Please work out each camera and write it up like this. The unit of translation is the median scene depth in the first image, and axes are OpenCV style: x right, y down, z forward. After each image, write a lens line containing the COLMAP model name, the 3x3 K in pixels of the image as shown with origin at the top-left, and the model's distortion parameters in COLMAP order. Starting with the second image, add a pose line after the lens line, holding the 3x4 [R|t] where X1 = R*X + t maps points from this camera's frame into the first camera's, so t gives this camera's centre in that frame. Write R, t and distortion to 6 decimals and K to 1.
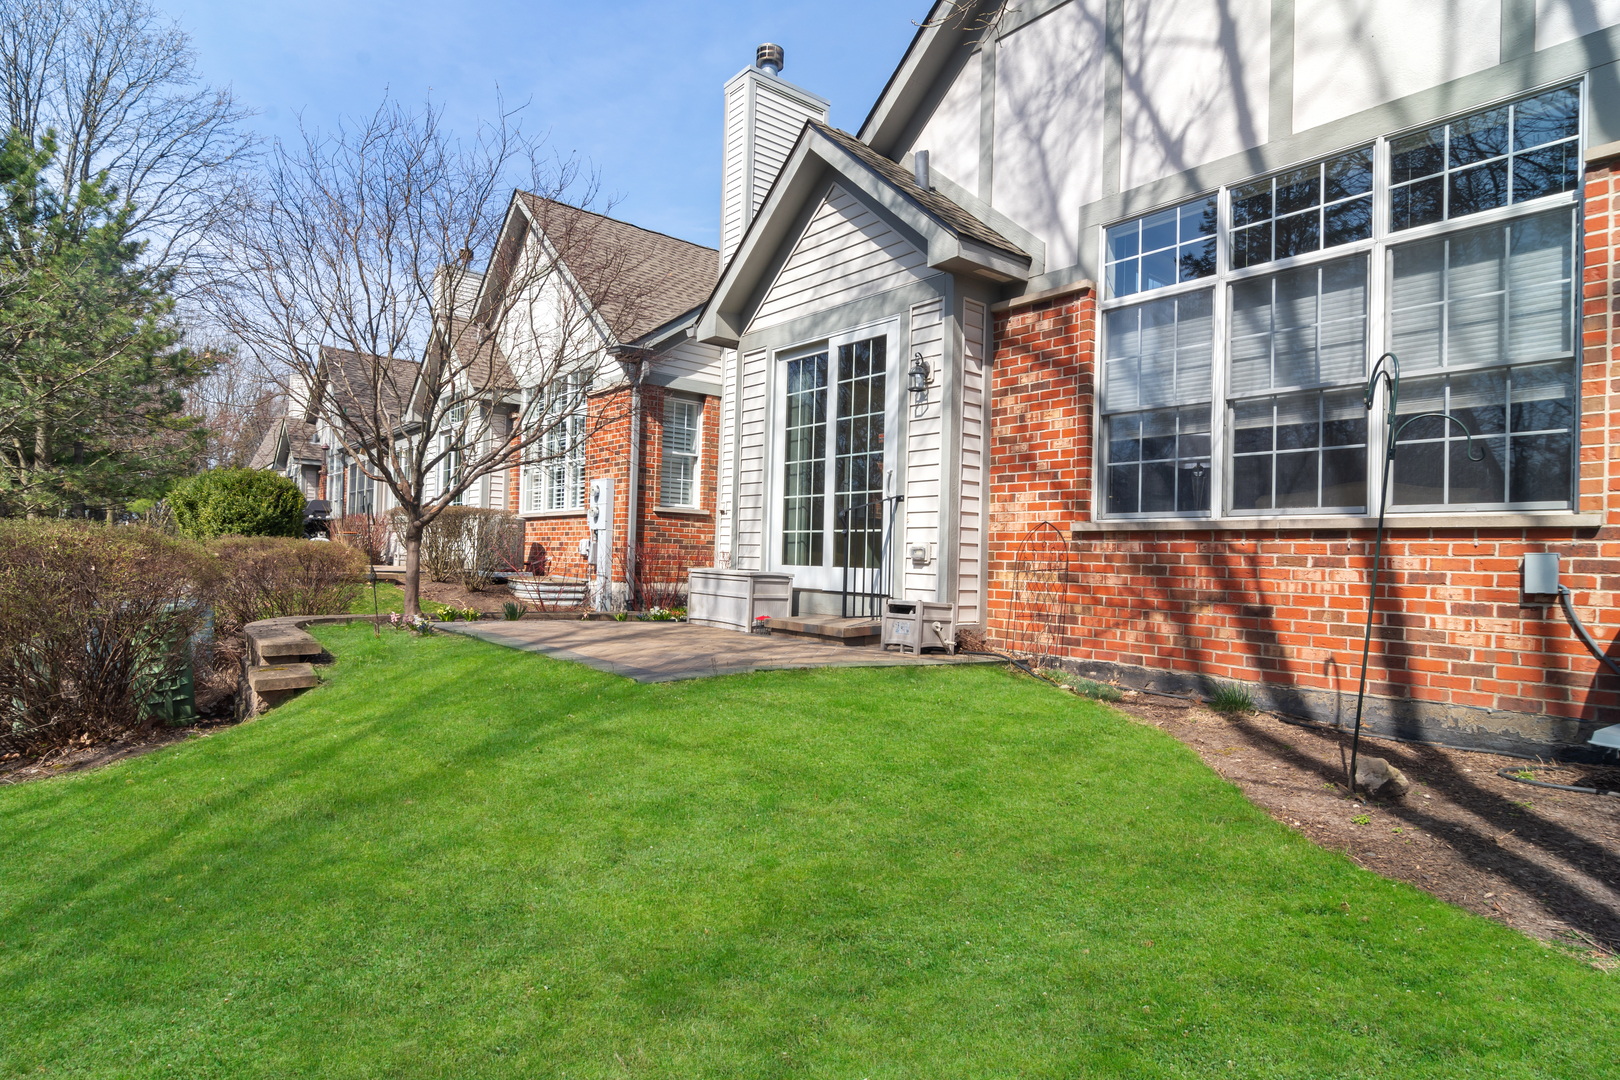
lens RADIAL K [[869.1, 0, 809.8], [0, 869.1, 543.3], [0, 0, 1]] dist [-0.004193, 0.002040]
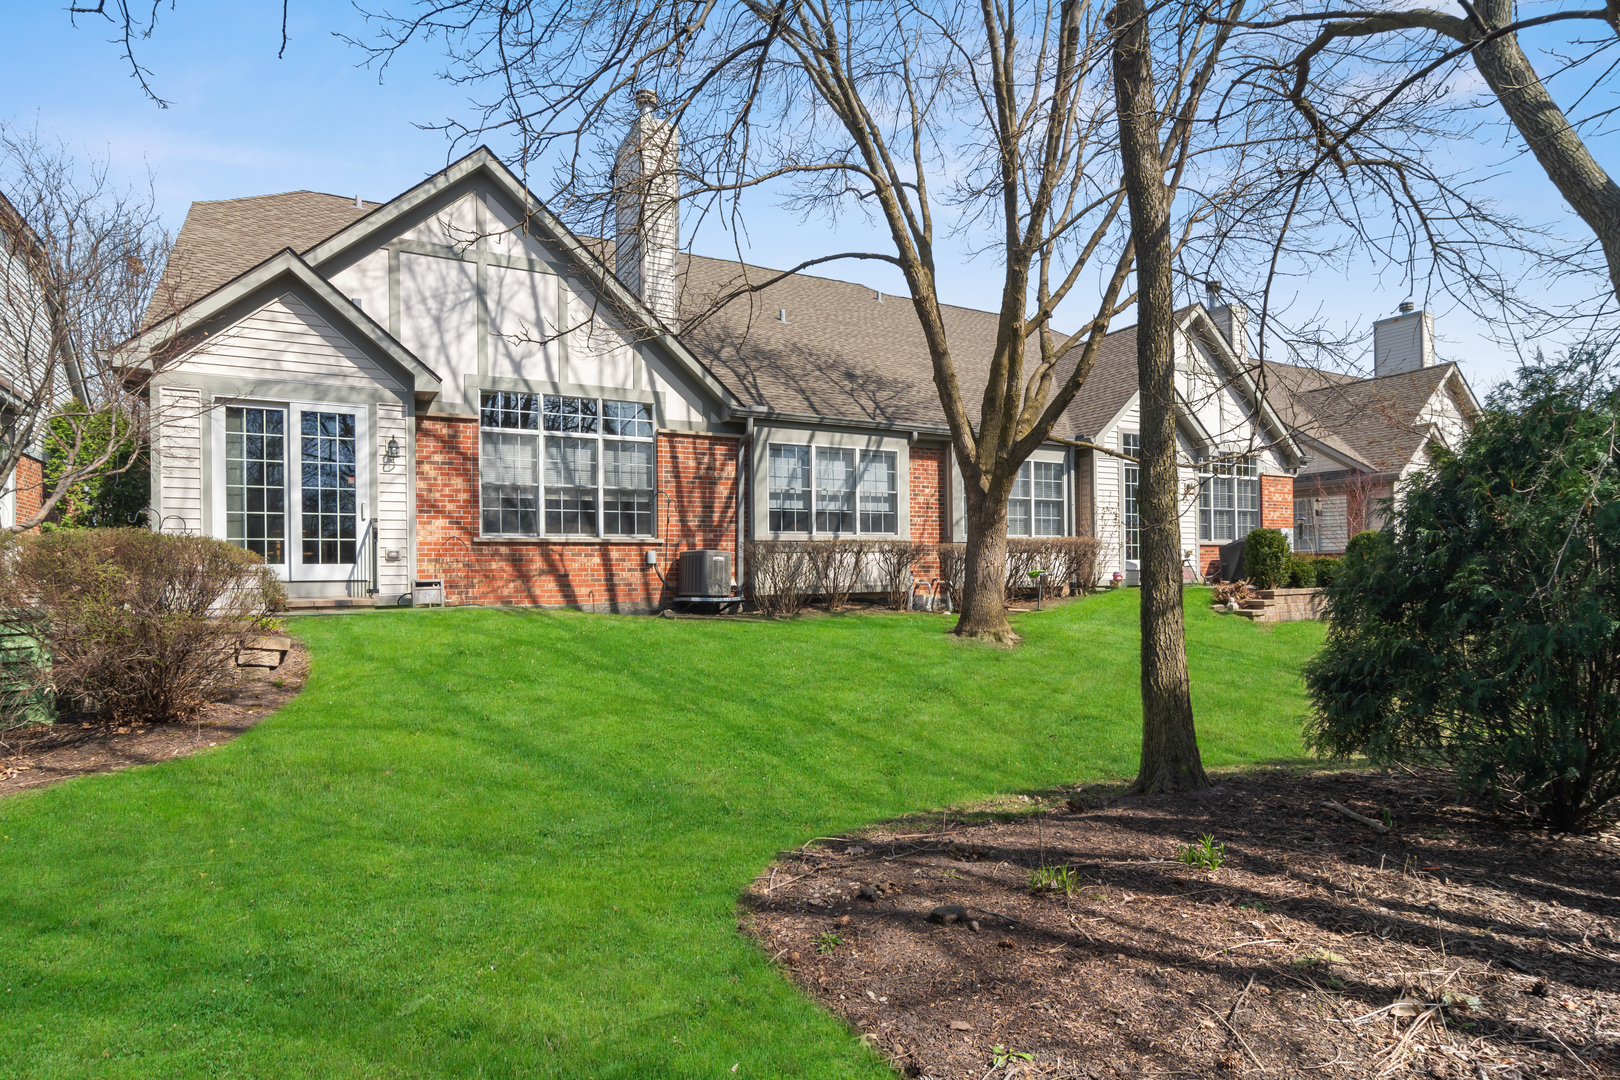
lens RADIAL K [[869.1, 0, 810.0], [0, 869.1, 545.1], [0, 0, 1]] dist [-0.004193, 0.002040]
pose [[0.177061, -0.003252, 0.984194, -1.593588], [-0.004772, 0.999980, 0.004163, -0.019164], [-0.984188, -0.005433, 0.177042, -0.109324]]
